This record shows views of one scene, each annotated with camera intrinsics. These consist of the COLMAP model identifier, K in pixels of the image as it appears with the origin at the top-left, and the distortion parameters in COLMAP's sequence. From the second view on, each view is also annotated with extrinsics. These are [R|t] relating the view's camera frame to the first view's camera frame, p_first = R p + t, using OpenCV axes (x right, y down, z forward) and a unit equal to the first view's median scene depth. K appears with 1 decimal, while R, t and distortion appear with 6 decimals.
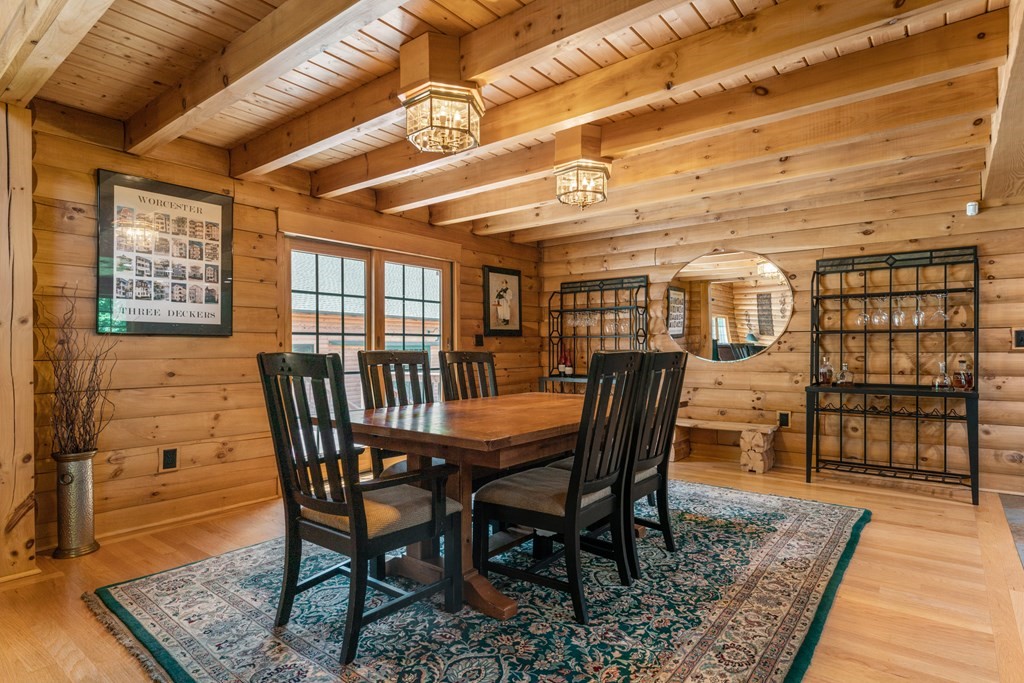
lens RADIAL K [[539.2, 0, 511.0], [0, 539.2, 343.6], [0, 0, 1]] dist [-0.000428, -0.003851]
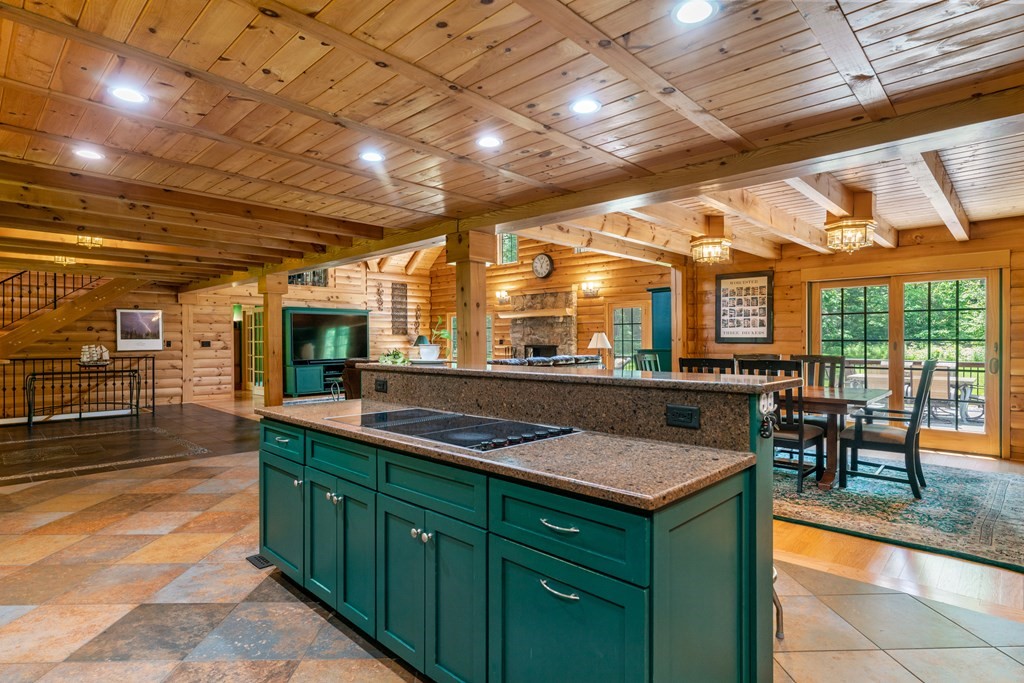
lens RADIAL K [[539.2, 0, 518.0], [0, 539.2, 342.1], [0, 0, 1]] dist [-0.000428, -0.003851]
pose [[-0.086489, 0.009490, -0.996208, 1.171922], [0.010451, 0.999908, 0.008618, -0.035843], [0.996198, -0.009666, -0.086580, 0.218540]]
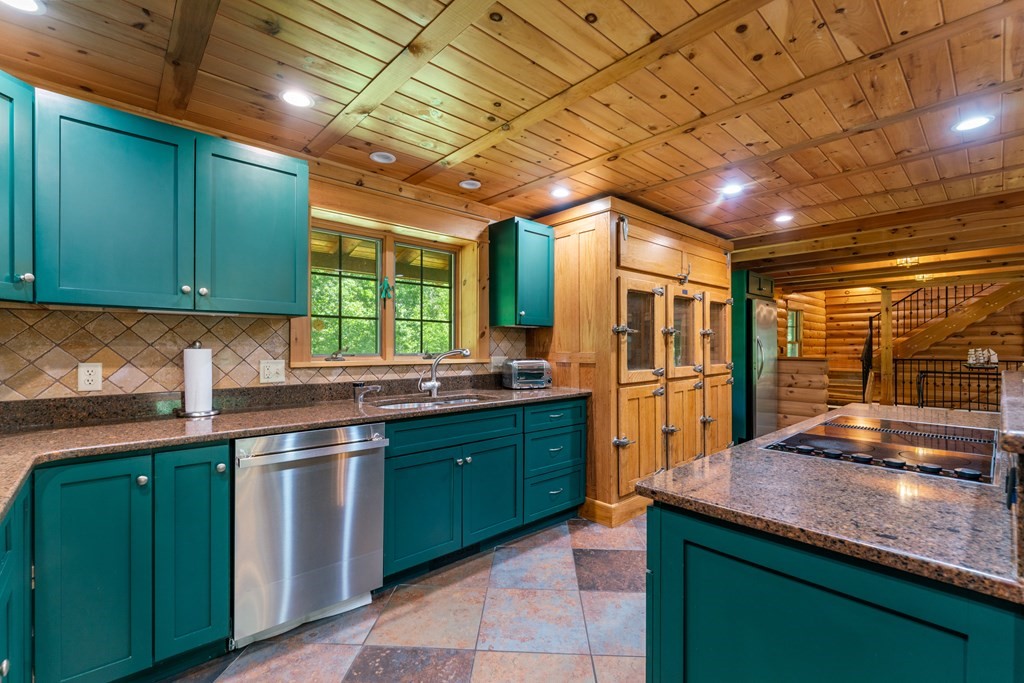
lens RADIAL K [[449.3, 0, 508.2], [0, 449.3, 348.6], [0, 0, 1]] dist [-0.003102, 0.000197]
pose [[-0.988335, 0.010802, 0.151910, 0.931504], [0.009786, 0.999925, -0.007430, -0.028816], [-0.151979, -0.005857, -0.988366, 0.514516]]
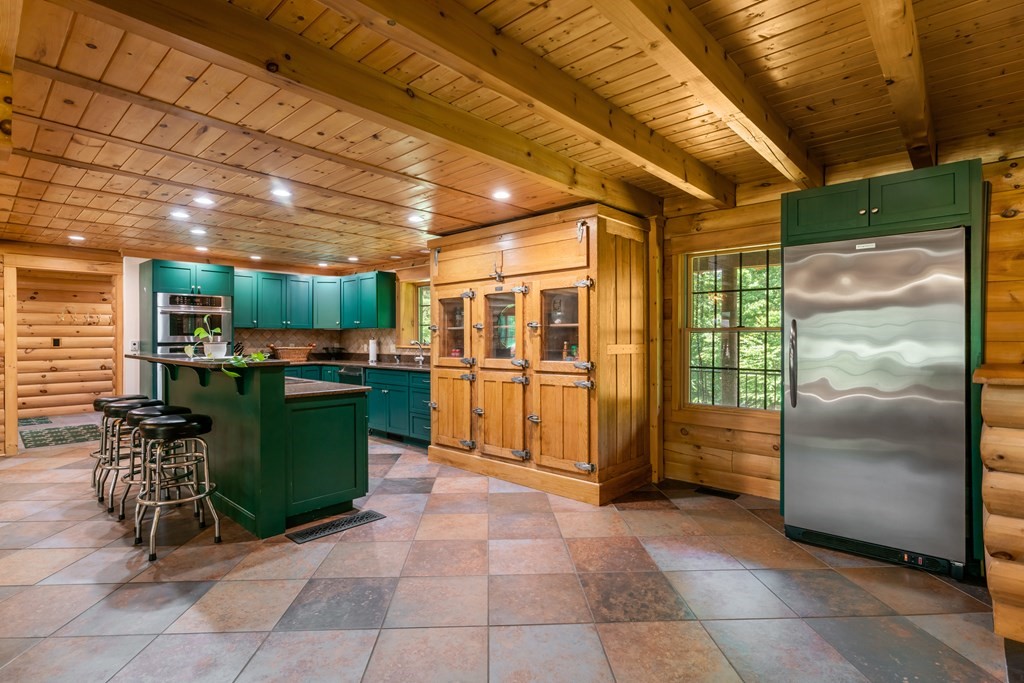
lens RADIAL K [[511.8, 0, 511.2], [0, 511.8, 343.5], [0, 0, 1]] dist [0.002789, -0.004576]
pose [[0.073528, -0.003678, 0.997286, -0.241441], [-0.007114, 0.999966, 0.004213, -0.033250], [-0.997268, -0.007405, 0.073499, -0.430375]]
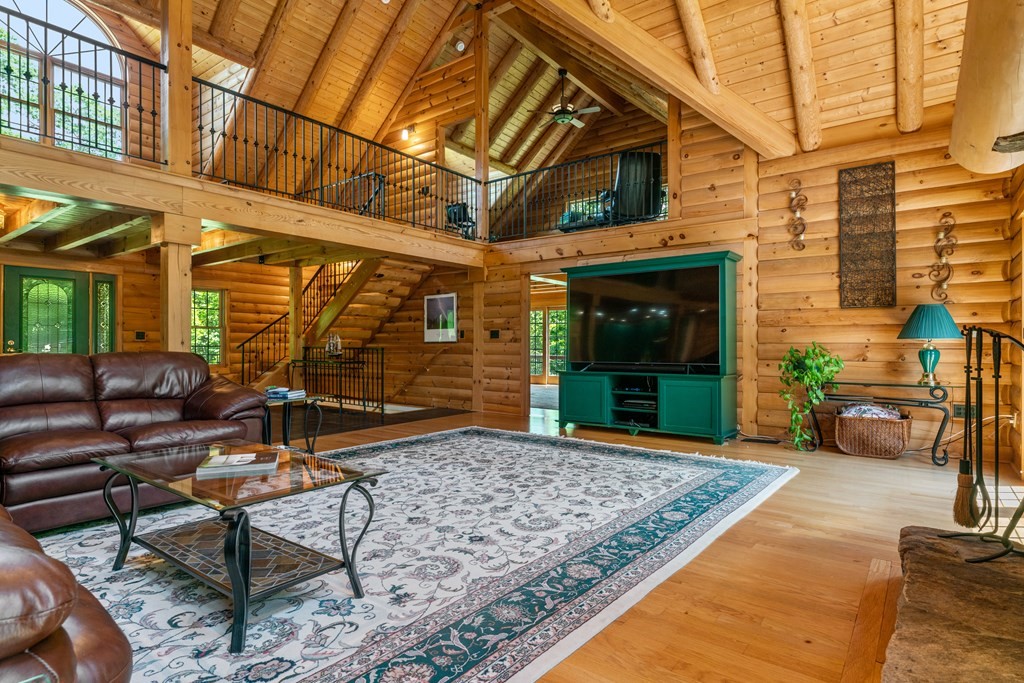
lens RADIAL K [[539.2, 0, 508.1], [0, 539.2, 349.2], [0, 0, 1]] dist [-0.000428, -0.003851]
pose [[-0.999783, 0.004425, -0.020370, -1.103891], [0.004417, 0.999990, 0.000447, 0.027677], [0.020372, 0.000357, -0.999792, 0.390254]]
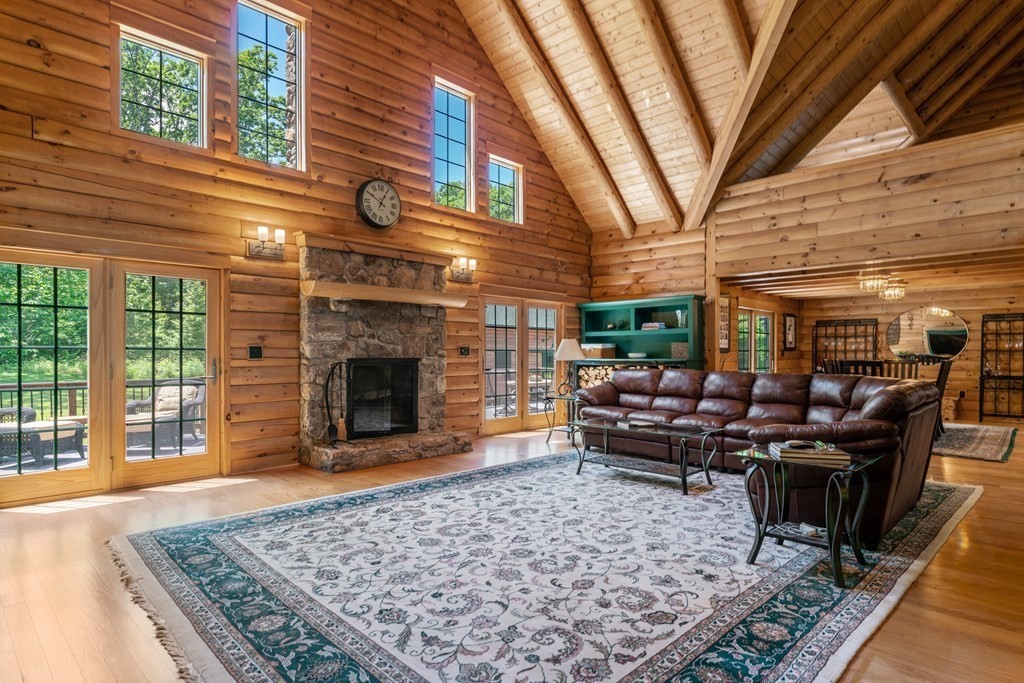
lens RADIAL K [[554.4, 0, 506.2], [0, 554.4, 354.0], [0, 0, 1]] dist [0.001431, -0.001583]
pose [[0.995215, 0.005019, -0.097584, -1.019681], [-0.004234, 0.999957, 0.008250, -0.018474], [0.097621, -0.007797, 0.995193, -1.258337]]
